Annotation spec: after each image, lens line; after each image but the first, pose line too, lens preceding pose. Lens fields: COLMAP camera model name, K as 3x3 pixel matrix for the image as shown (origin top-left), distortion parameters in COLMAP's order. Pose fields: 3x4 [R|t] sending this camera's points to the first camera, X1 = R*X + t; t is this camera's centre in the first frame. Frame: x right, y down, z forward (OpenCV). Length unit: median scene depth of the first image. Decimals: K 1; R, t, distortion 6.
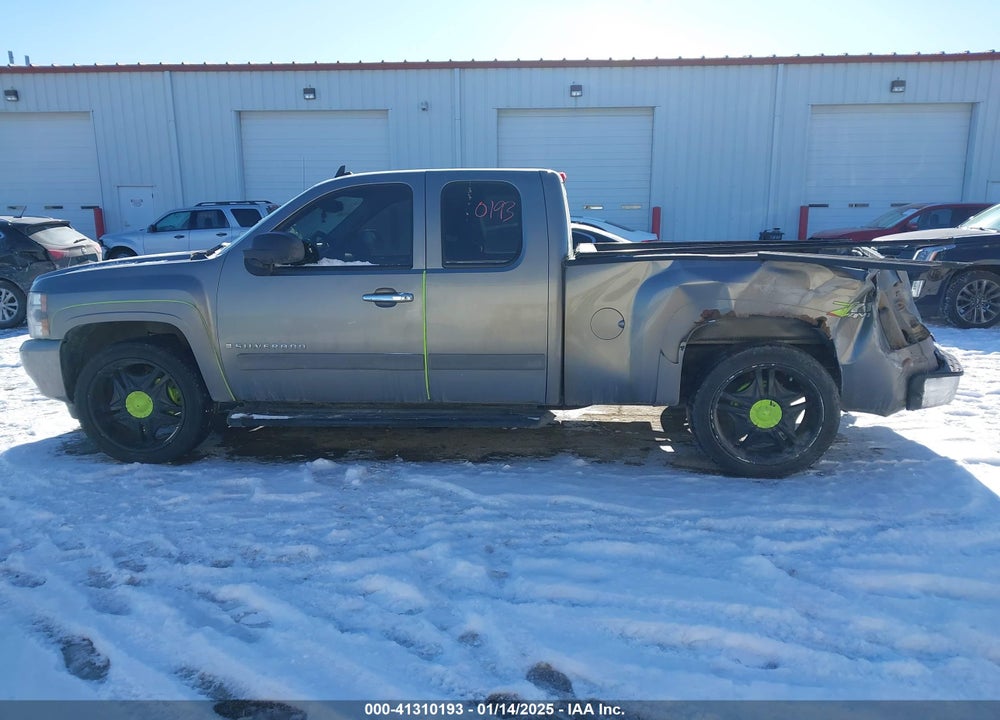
lens RADIAL K [[751.0, 0, 472.0], [0, 751.0, 368.5], [0, 0, 1]] dist [0.037051, -0.028309]
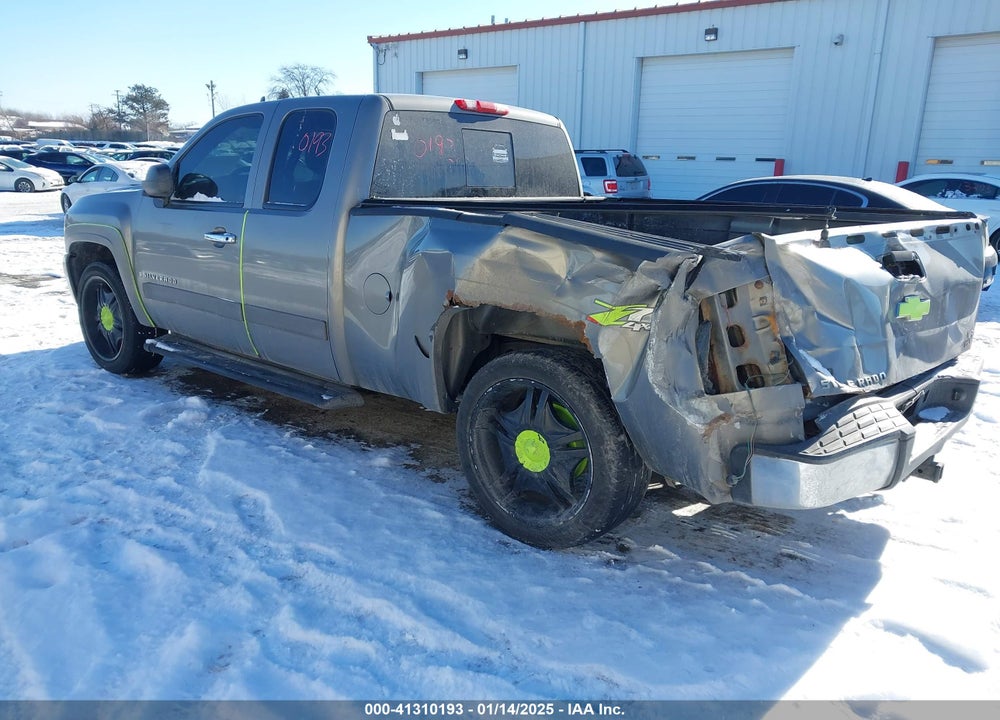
lens RADIAL K [[751.0, 0, 490.1], [0, 751.0, 364.6], [0, 0, 1]] dist [0.037051, -0.028309]
pose [[0.834134, 0.169334, -0.524926, 0.661643], [-0.141335, 0.985552, 0.093337, -0.072059], [0.533147, -0.003665, 0.846015, 0.381229]]
